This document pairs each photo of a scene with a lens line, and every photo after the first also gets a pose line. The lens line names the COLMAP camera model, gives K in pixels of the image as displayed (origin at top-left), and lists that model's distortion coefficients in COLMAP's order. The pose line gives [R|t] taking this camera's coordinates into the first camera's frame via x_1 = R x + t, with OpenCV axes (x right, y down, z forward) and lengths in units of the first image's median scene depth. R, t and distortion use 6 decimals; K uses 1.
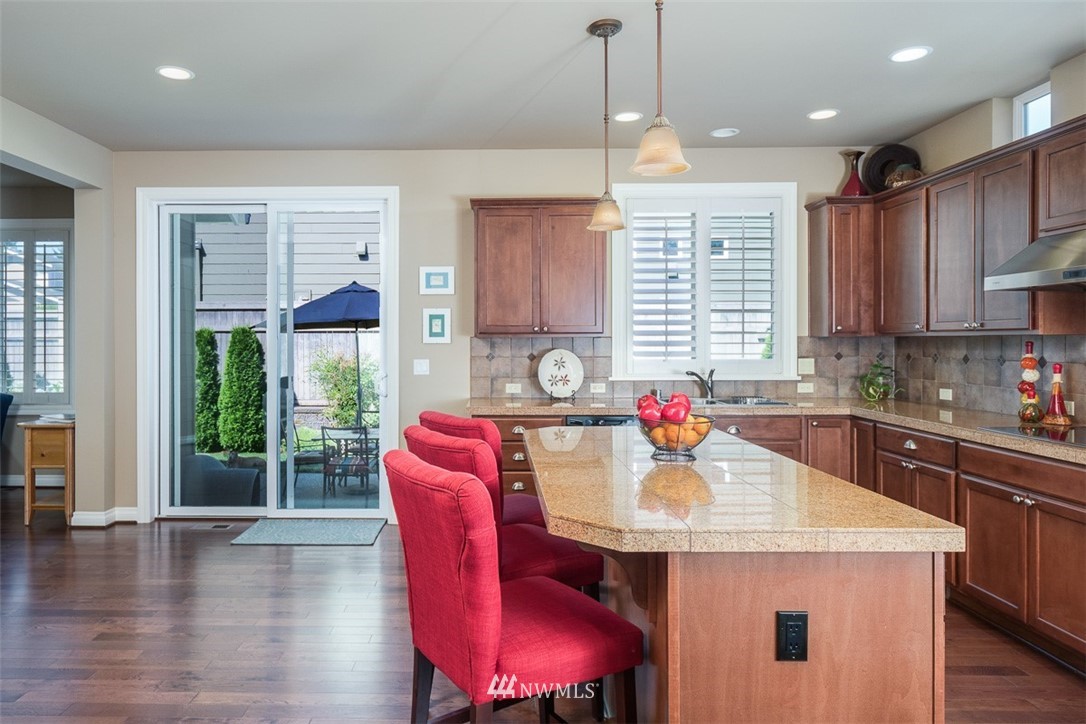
lens RADIAL K [[716.4, 0, 491.0], [0, 716.4, 340.8], [0, 0, 1]] dist [0.003848, -0.001435]
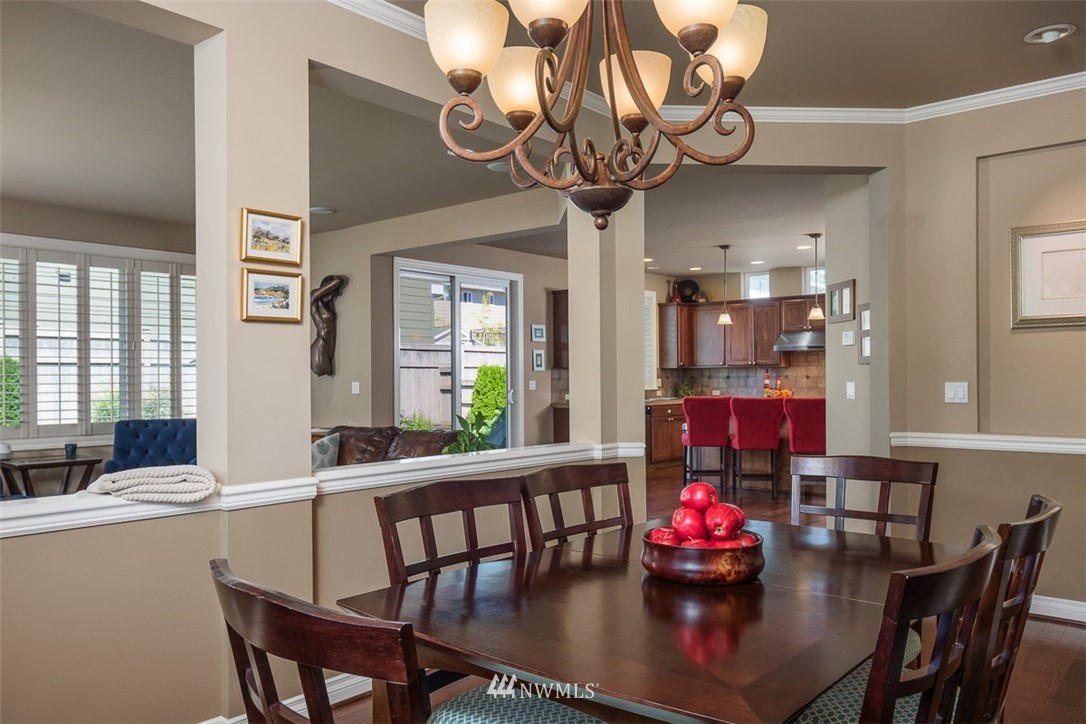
lens RADIAL K [[800.2, 0, 569.0], [0, 800.2, 369.6], [0, 0, 1]] dist [-0.001010, 0.002247]
pose [[0.617140, 0.003137, 0.786847, -1.699591], [0.007311, 0.999926, -0.009720, 0.021350], [-0.786819, 0.011751, 0.617071, -0.226798]]
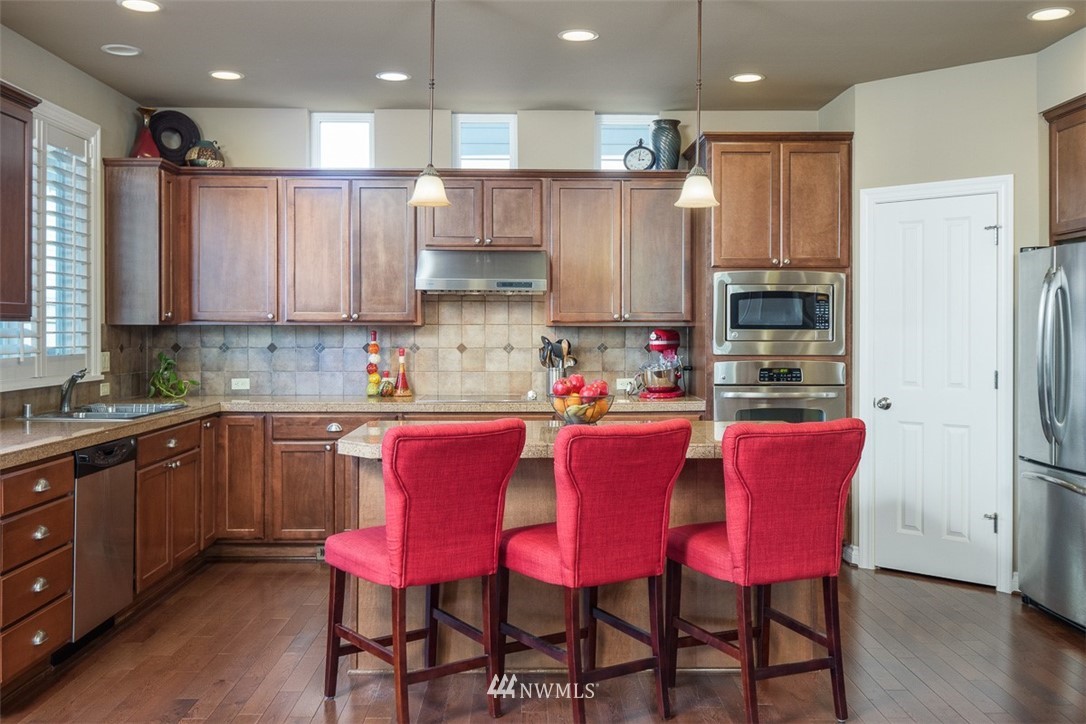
lens RADIAL K [[1009.3, 0, 541.4], [0, 1009.3, 352.8], [0, 0, 1]] dist [0.016677, 0.000000]
pose [[-0.031324, -0.020877, 0.999291, -0.779946], [-0.001470, 0.999782, 0.020841, 0.001693], [-0.999508, -0.000816, -0.031348, 0.625081]]
